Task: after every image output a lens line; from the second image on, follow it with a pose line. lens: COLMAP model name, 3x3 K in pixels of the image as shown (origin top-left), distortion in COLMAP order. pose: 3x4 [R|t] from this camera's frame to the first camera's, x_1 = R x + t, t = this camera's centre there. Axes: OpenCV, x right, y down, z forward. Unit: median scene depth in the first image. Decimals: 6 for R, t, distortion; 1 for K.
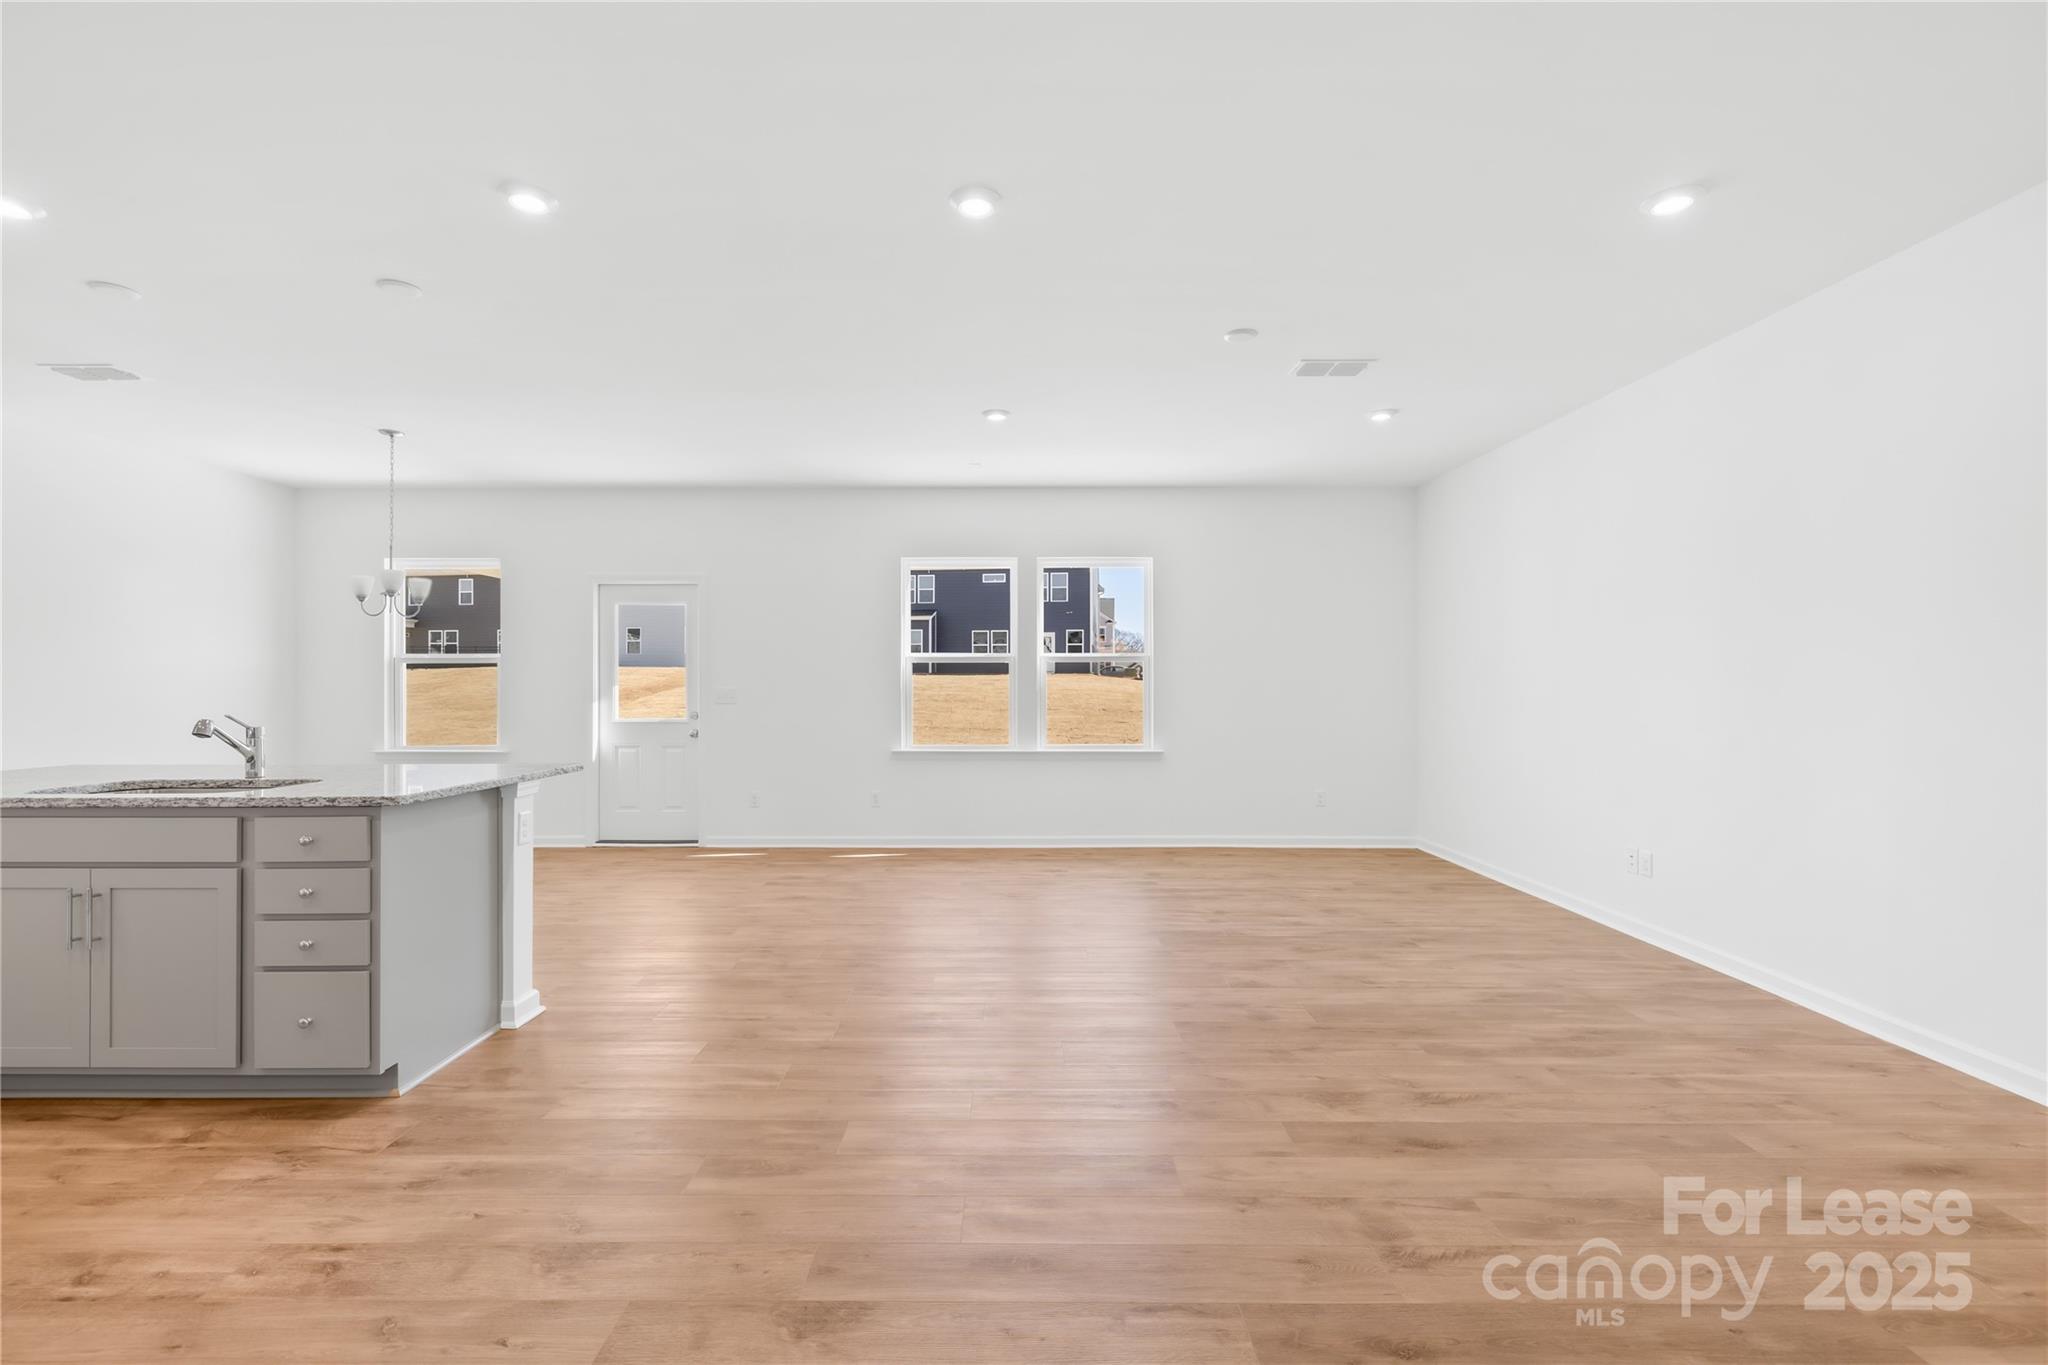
lens RADIAL K [[894.9, 0, 1022.9], [0, 894.9, 685.7], [0, 0, 1]] dist [-0.001239, -0.000176]
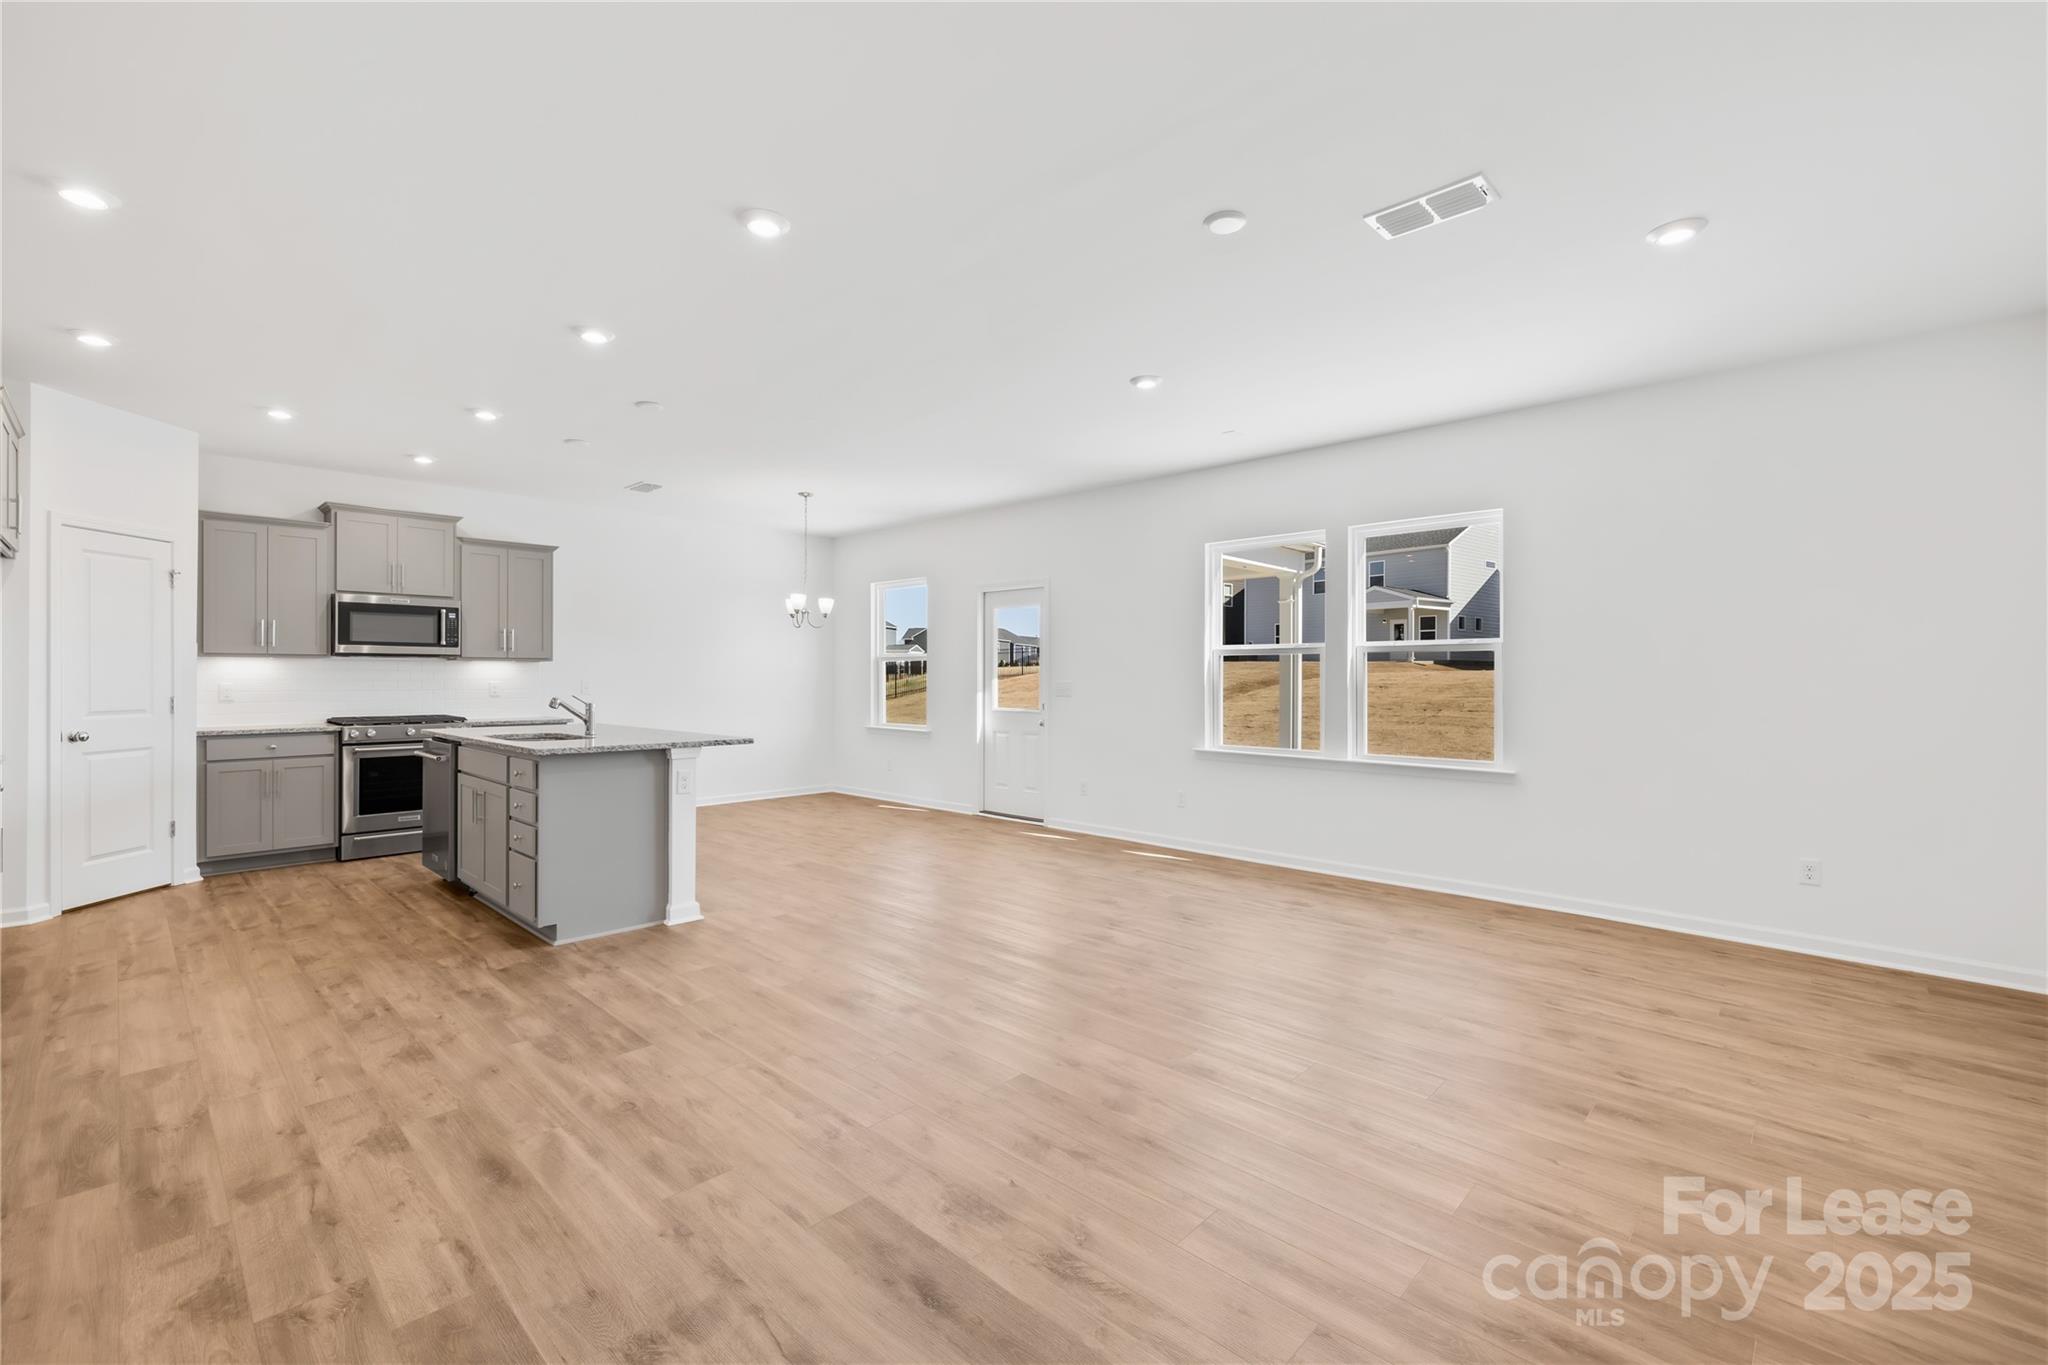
lens RADIAL K [[894.9, 0, 999.2], [0, 894.9, 677.8], [0, 0, 1]] dist [-0.001239, -0.000176]
pose [[0.704072, 0.003418, -0.710120, 0.505352], [-0.005717, 0.999983, -0.000855, -0.000678], [0.710106, 0.004662, 0.704080, 0.254700]]
